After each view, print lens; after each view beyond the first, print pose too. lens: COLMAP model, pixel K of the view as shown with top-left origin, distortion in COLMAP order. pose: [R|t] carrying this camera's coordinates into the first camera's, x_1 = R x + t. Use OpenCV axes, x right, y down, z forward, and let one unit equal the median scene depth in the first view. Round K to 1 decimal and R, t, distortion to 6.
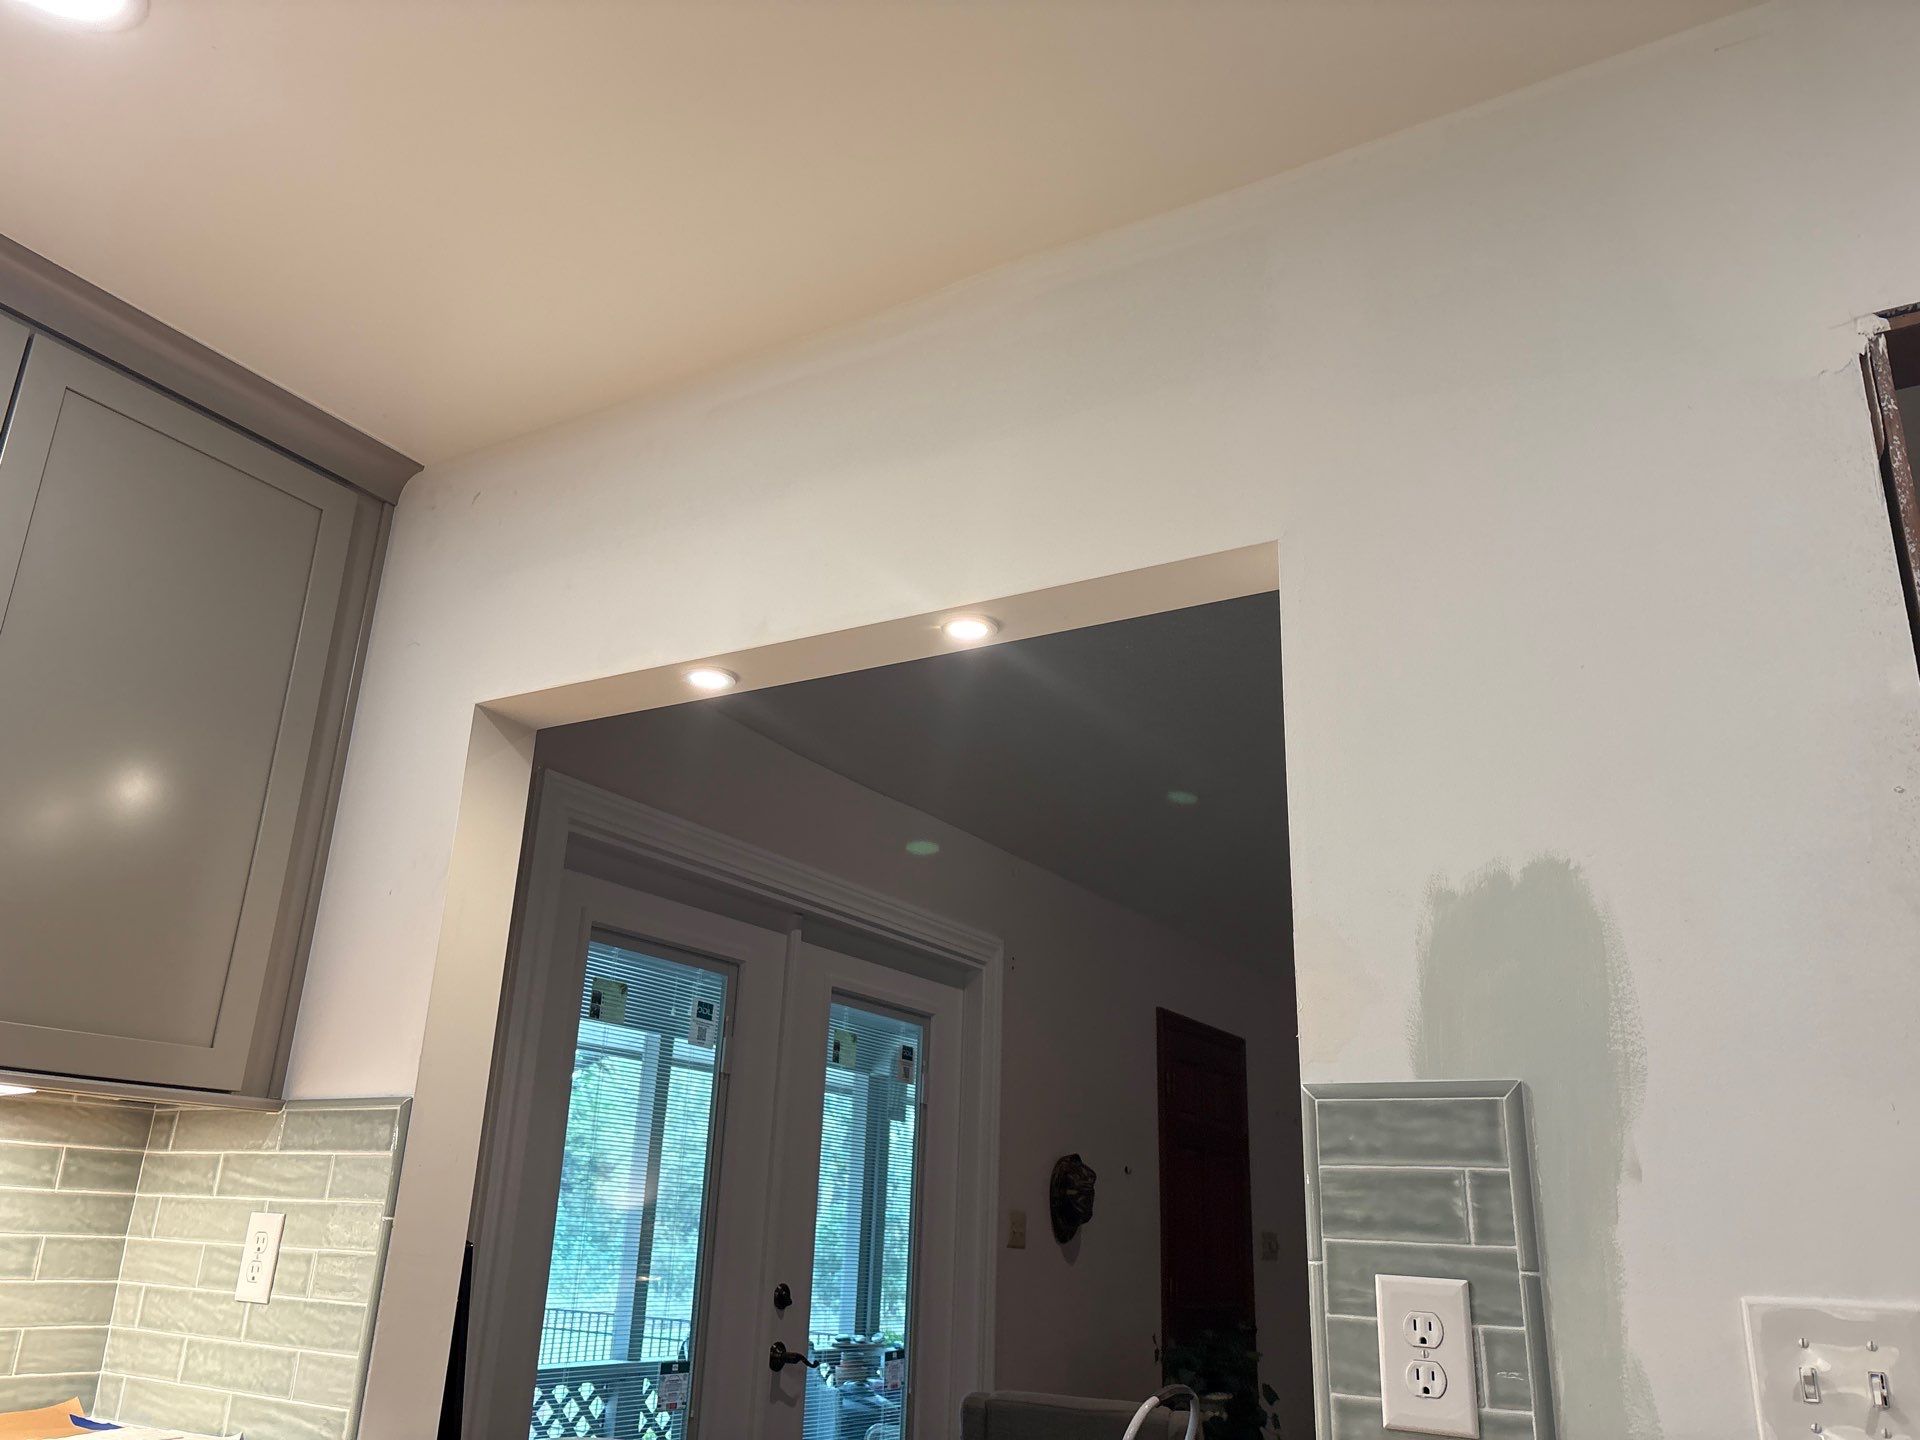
lens RADIAL K [[1460.2, 0, 959.8], [0, 1460.2, 725.9], [0, 0, 1]] dist [0.010854, -0.010112]
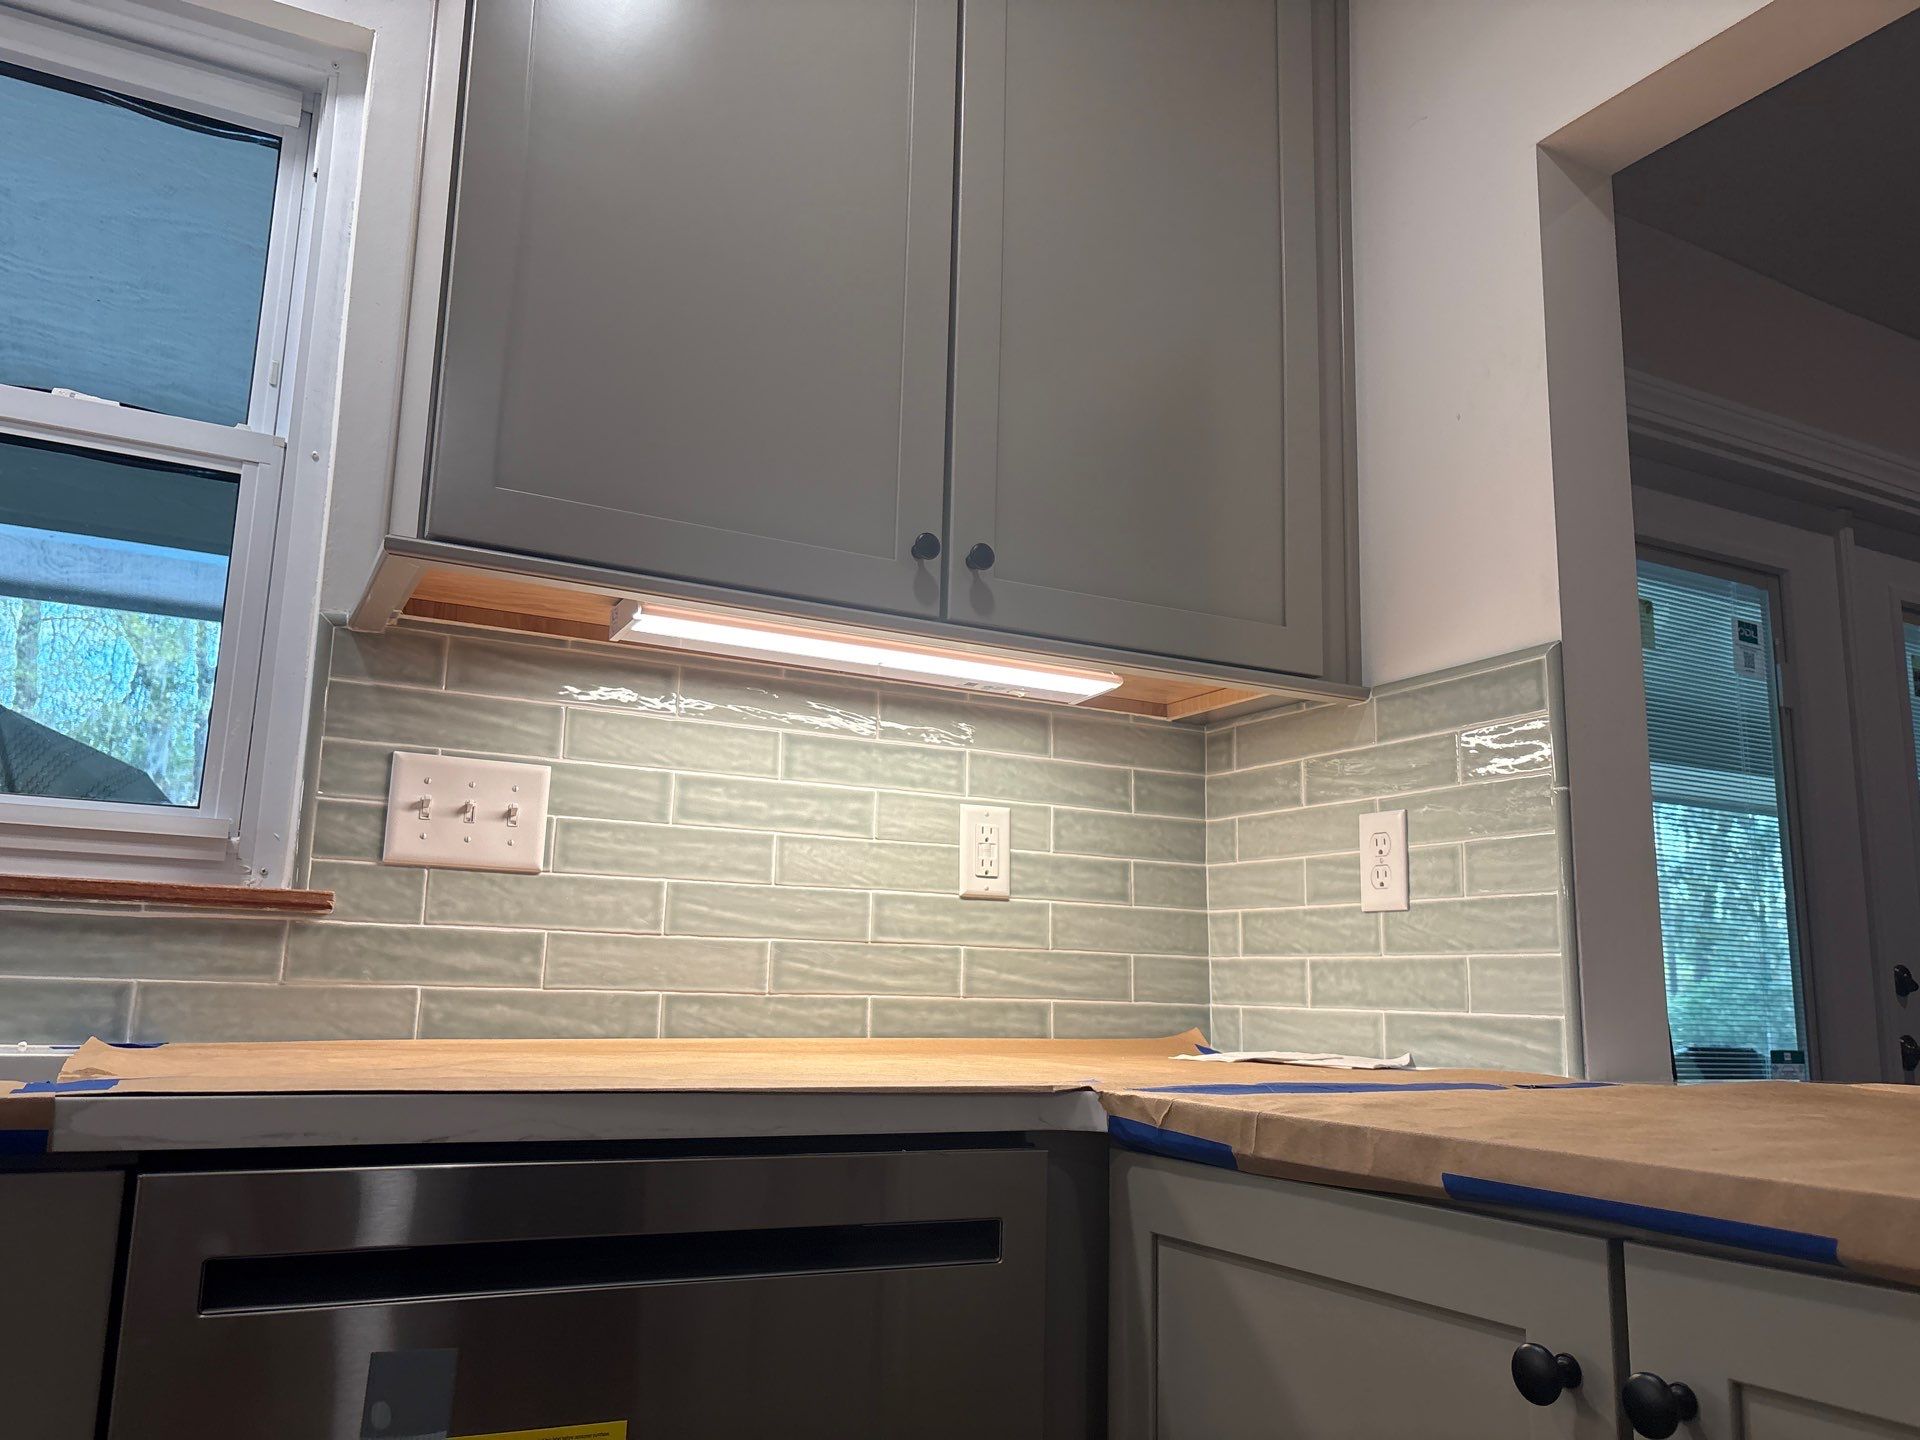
lens RADIAL K [[1460.2, 0, 959.4], [0, 1460.2, 717.0], [0, 0, 1]] dist [0.010854, -0.010112]
pose [[0.868488, -0.109430, -0.483480, -0.268114], [0.166951, 0.982920, 0.077426, 0.171913], [0.466750, -0.147961, 0.871924, 0.163965]]
